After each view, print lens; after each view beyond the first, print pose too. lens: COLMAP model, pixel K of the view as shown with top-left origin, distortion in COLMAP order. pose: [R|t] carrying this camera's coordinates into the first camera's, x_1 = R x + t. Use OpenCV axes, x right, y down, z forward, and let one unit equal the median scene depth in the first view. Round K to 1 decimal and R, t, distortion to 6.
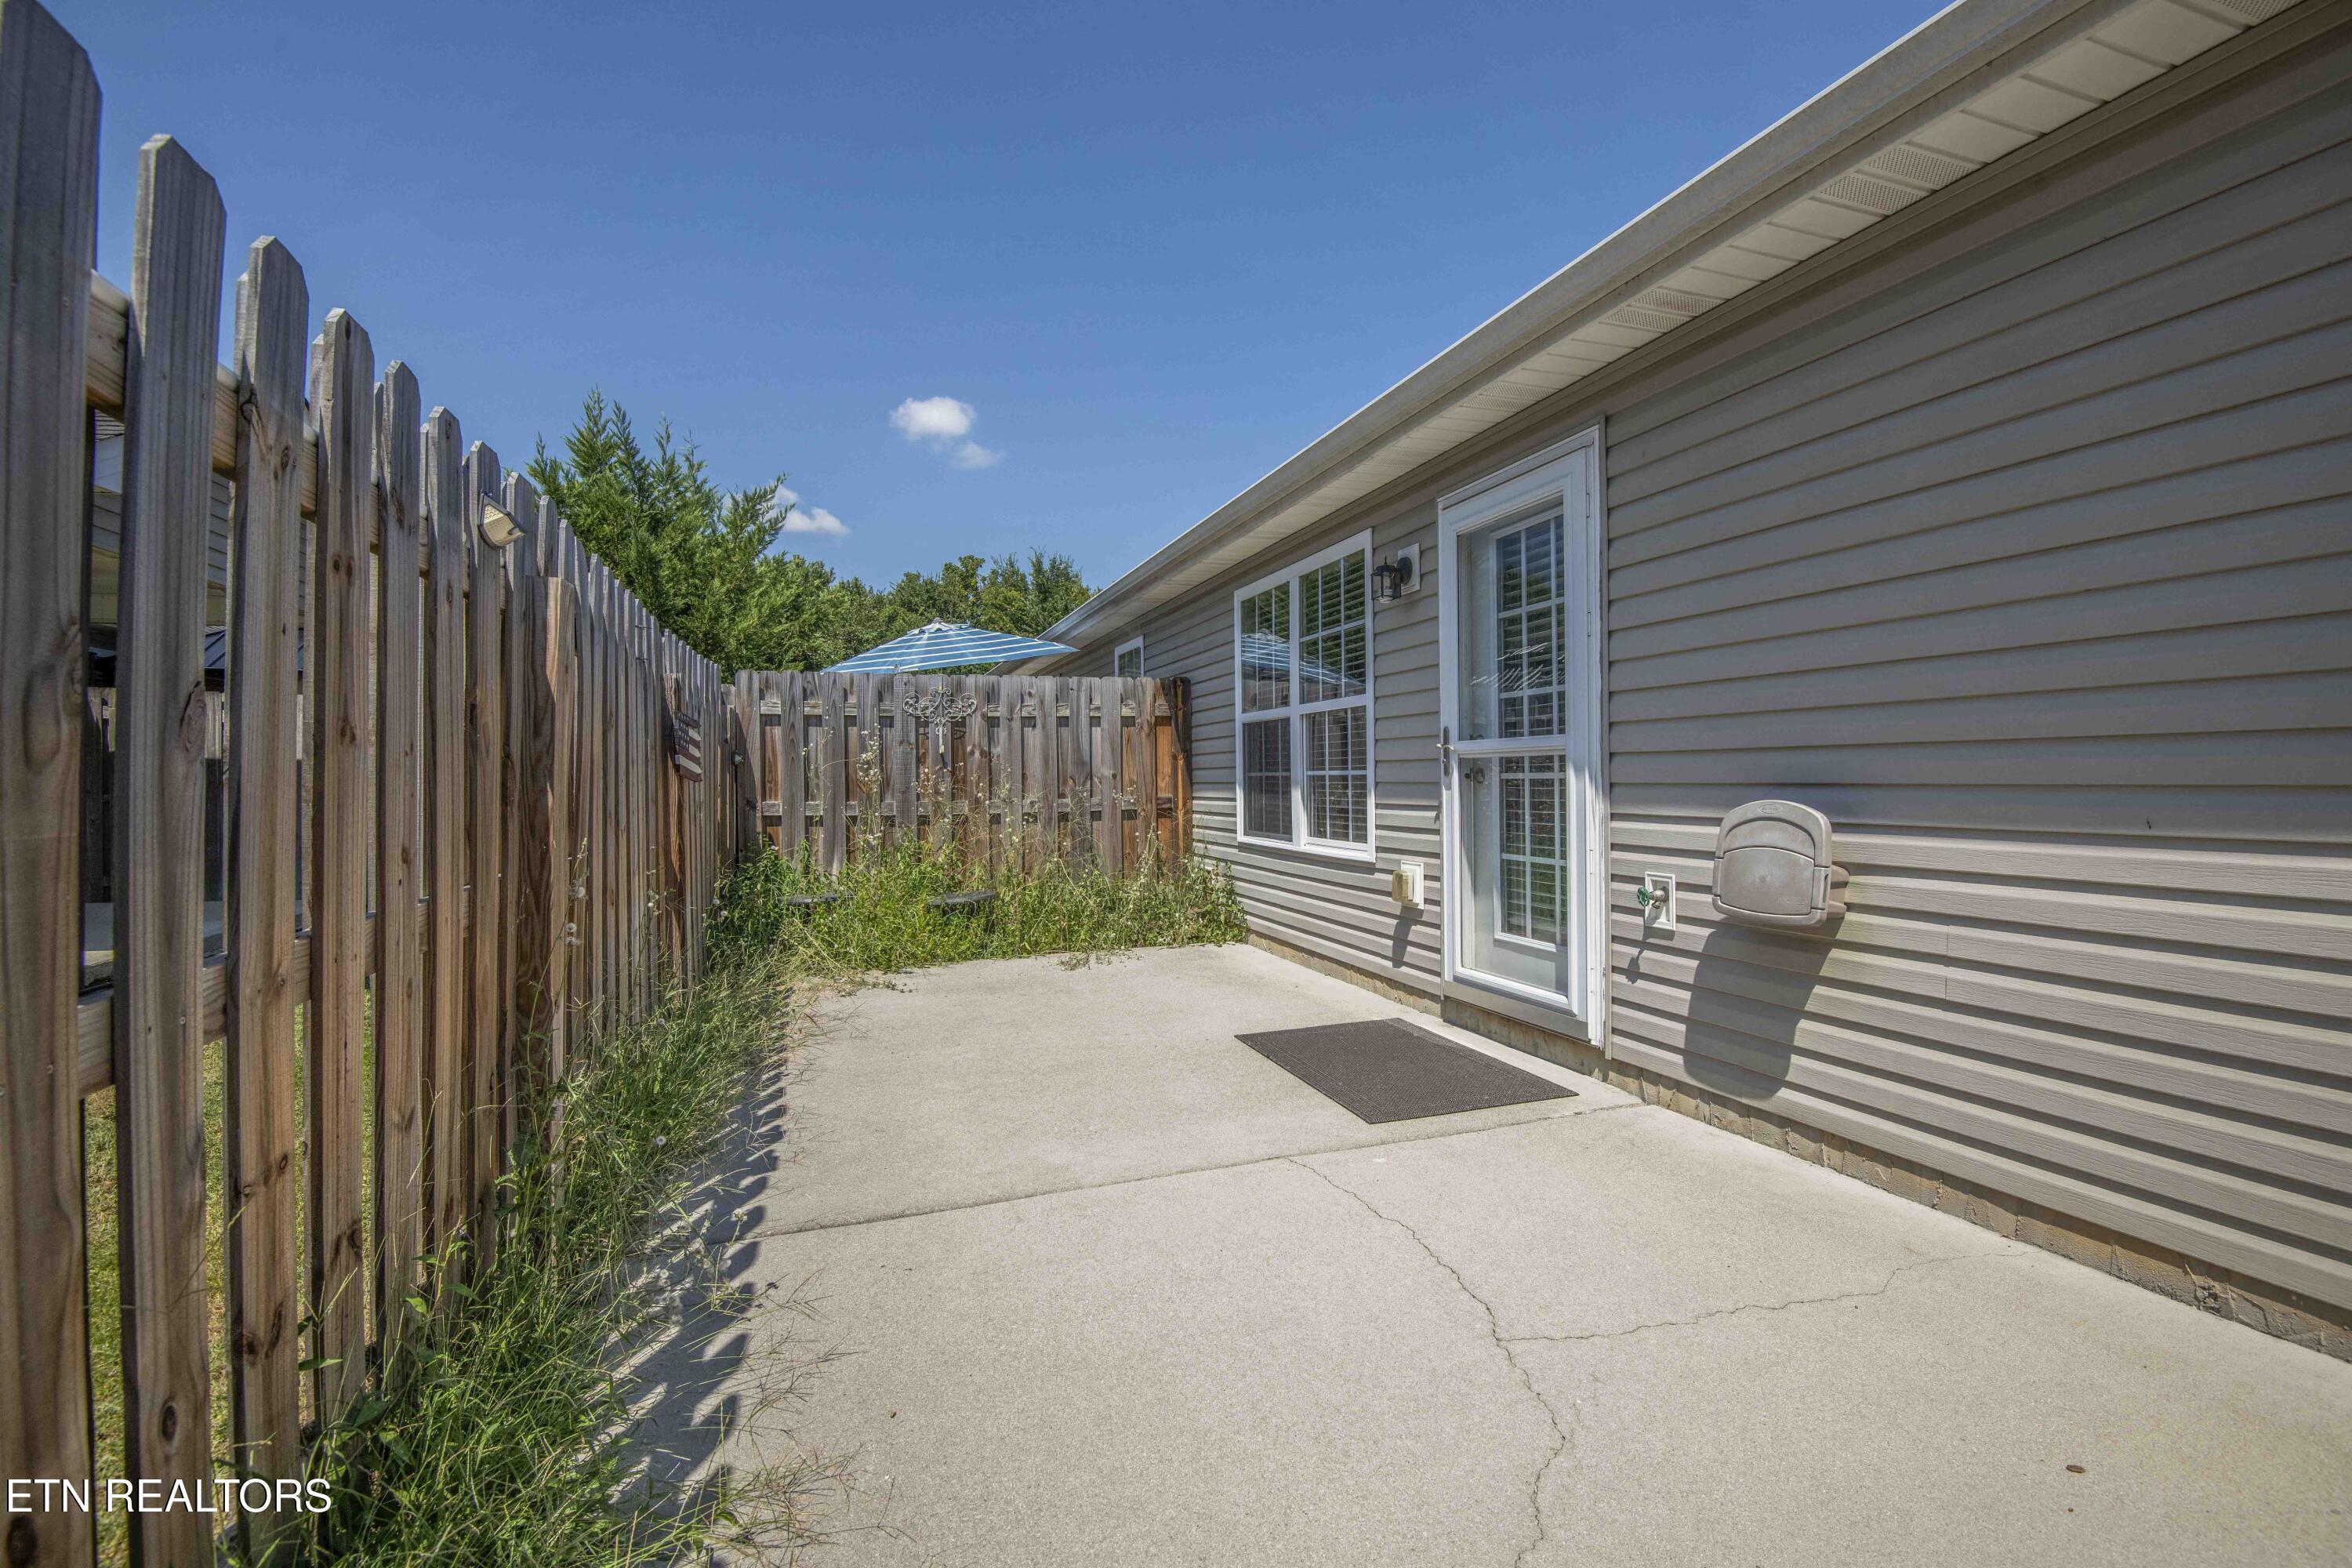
lens RADIAL K [[1080.6, 0, 1189.2], [0, 1080.6, 782.5], [0, 0, 1]] dist [-0.000630, -0.026152]
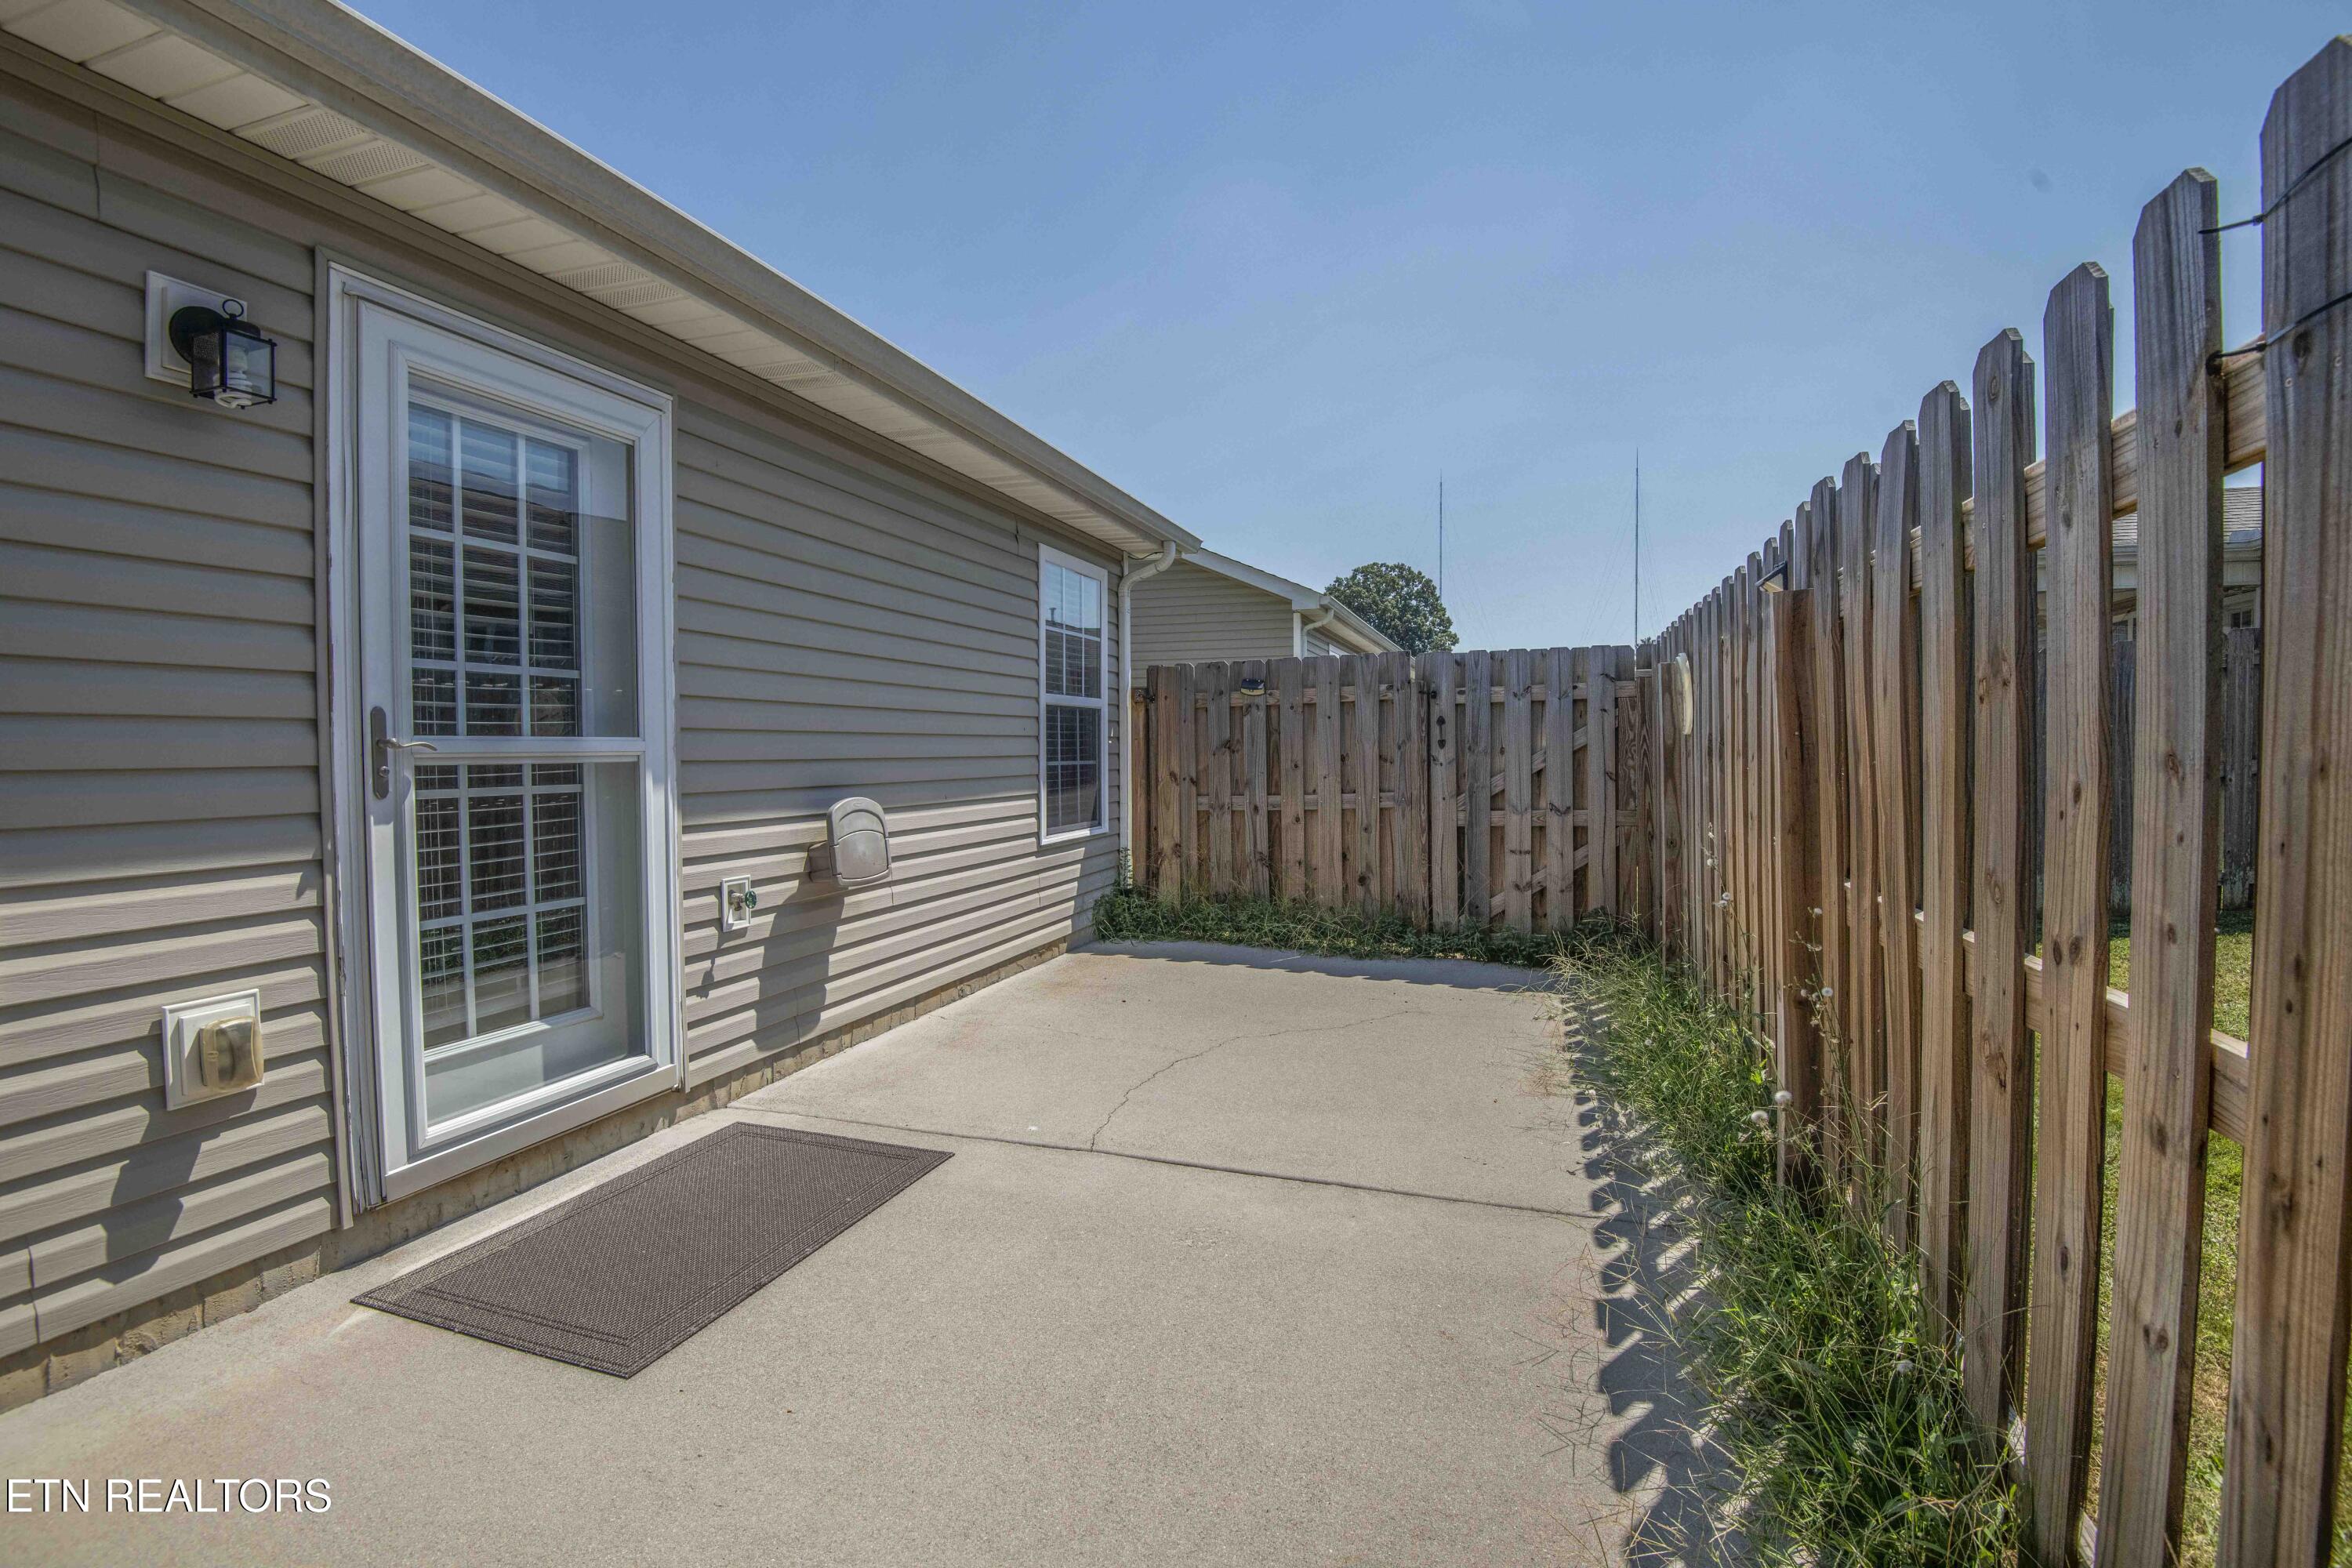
lens RADIAL K [[1080.6, 0, 1189.2], [0, 1080.6, 782.5], [0, 0, 1]] dist [-0.000630, -0.026152]
pose [[-0.808892, -0.003772, 0.587945, -0.526811], [0.016231, 0.999455, 0.028743, -0.029865], [-0.587733, 0.032793, -0.808390, 1.563126]]
